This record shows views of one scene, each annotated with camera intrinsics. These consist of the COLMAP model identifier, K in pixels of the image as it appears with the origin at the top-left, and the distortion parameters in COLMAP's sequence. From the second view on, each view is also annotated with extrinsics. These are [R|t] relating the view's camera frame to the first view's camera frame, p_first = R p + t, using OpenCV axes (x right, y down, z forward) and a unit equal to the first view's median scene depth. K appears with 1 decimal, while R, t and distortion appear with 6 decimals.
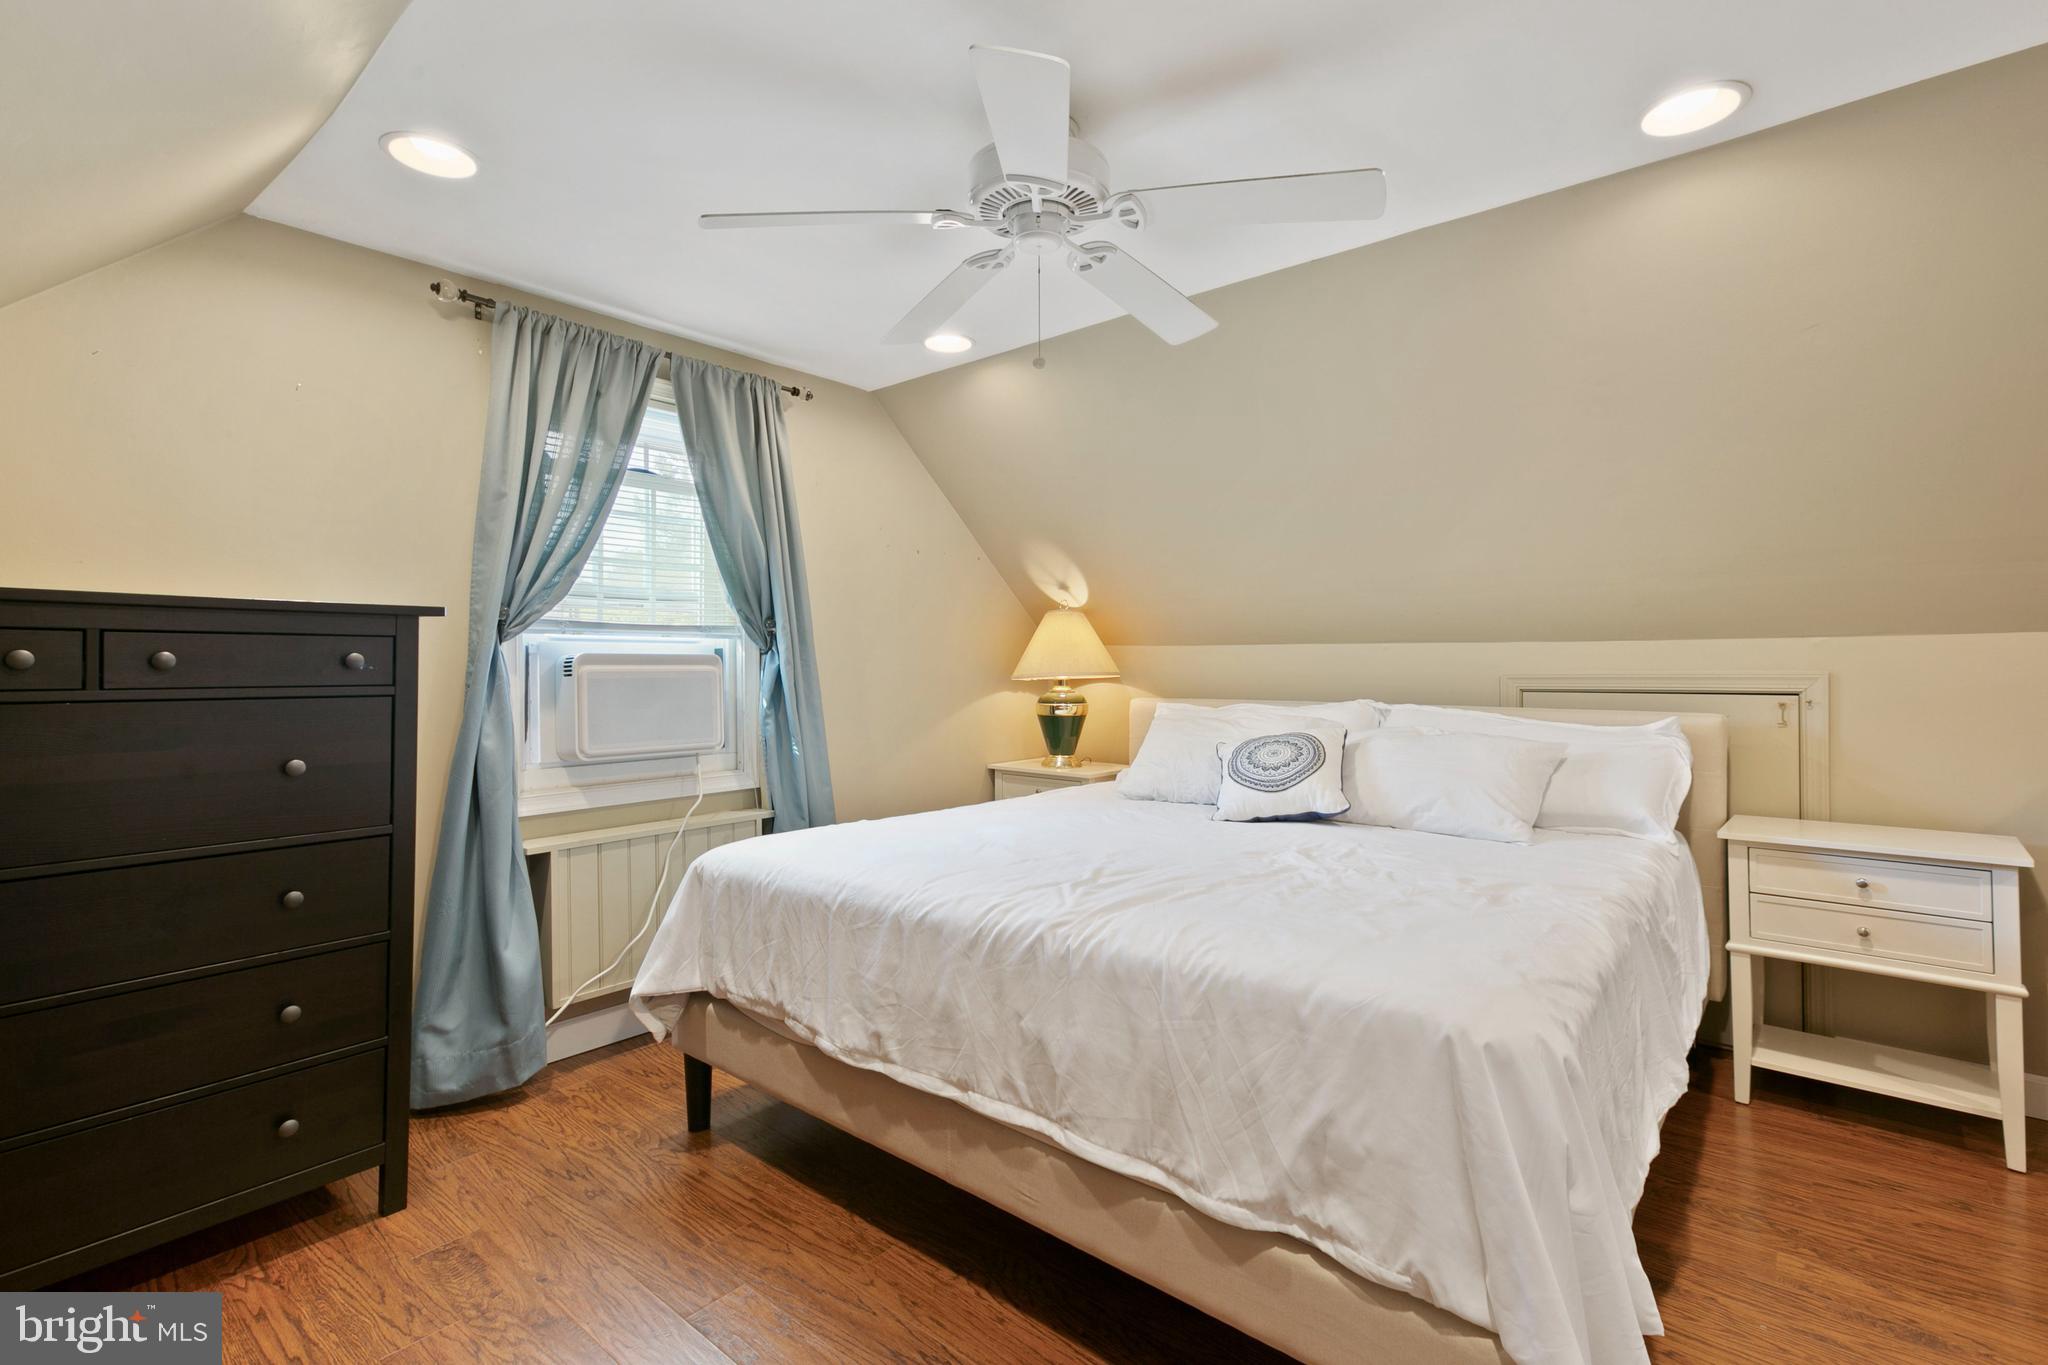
lens RADIAL K [[968.1, 0, 1021.6], [0, 968.1, 625.9], [0, 0, 1]] dist [0.027459, 0.000407]
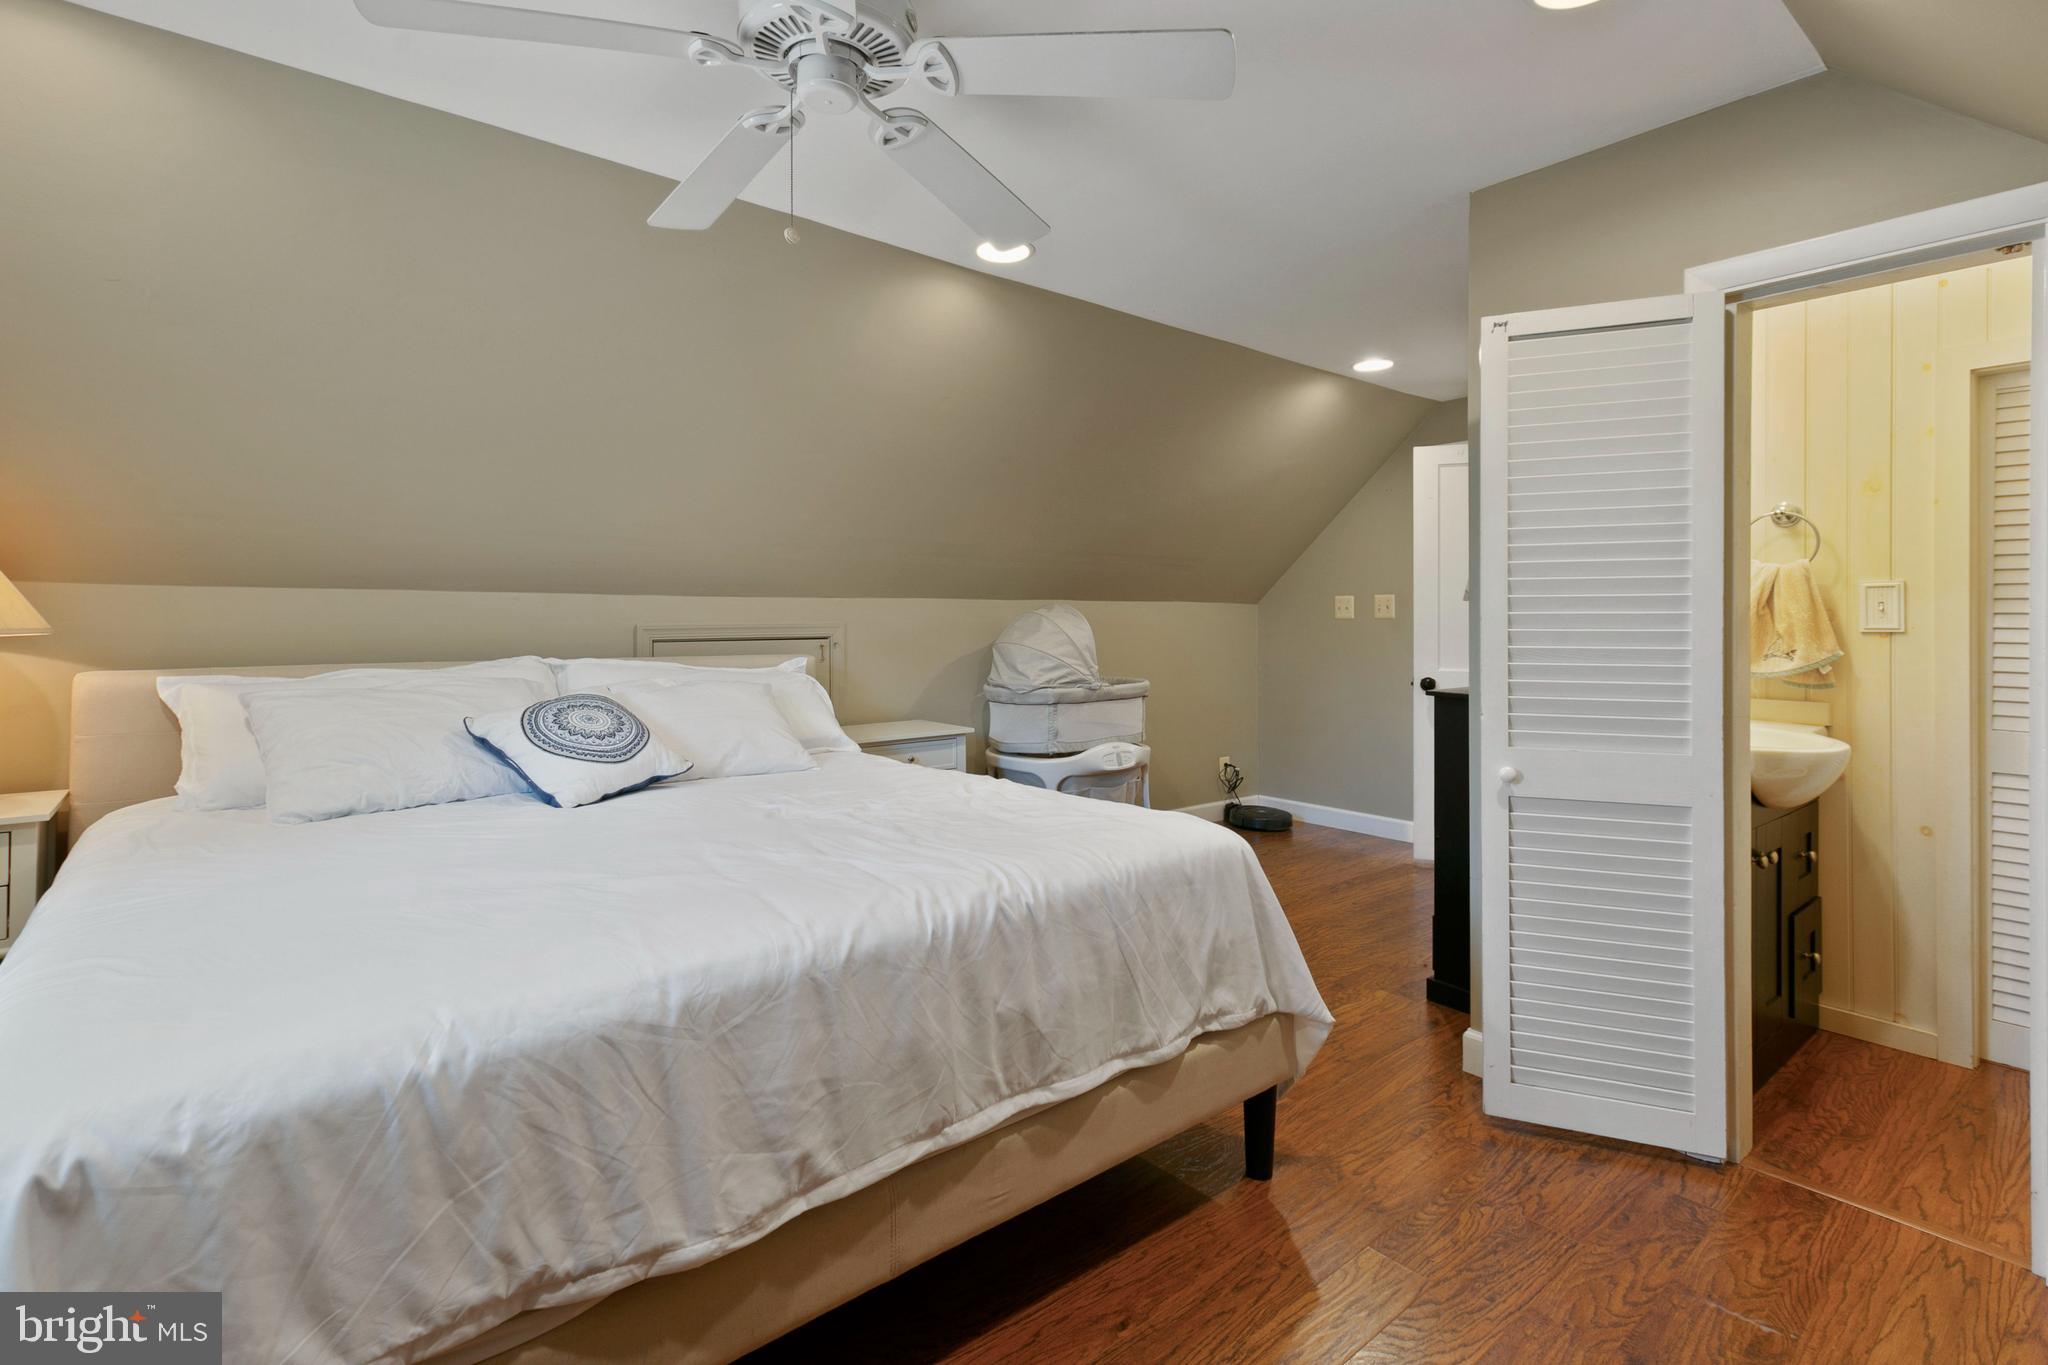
lens RADIAL K [[968.1, 0, 1021.6], [0, 968.1, 625.9], [0, 0, 1]] dist [0.027459, 0.000407]
pose [[0.165234, -0.001843, 0.986253, -0.782203], [-0.039193, 0.999196, 0.008433, 0.044318], [-0.985475, -0.040048, 0.165029, 0.756744]]
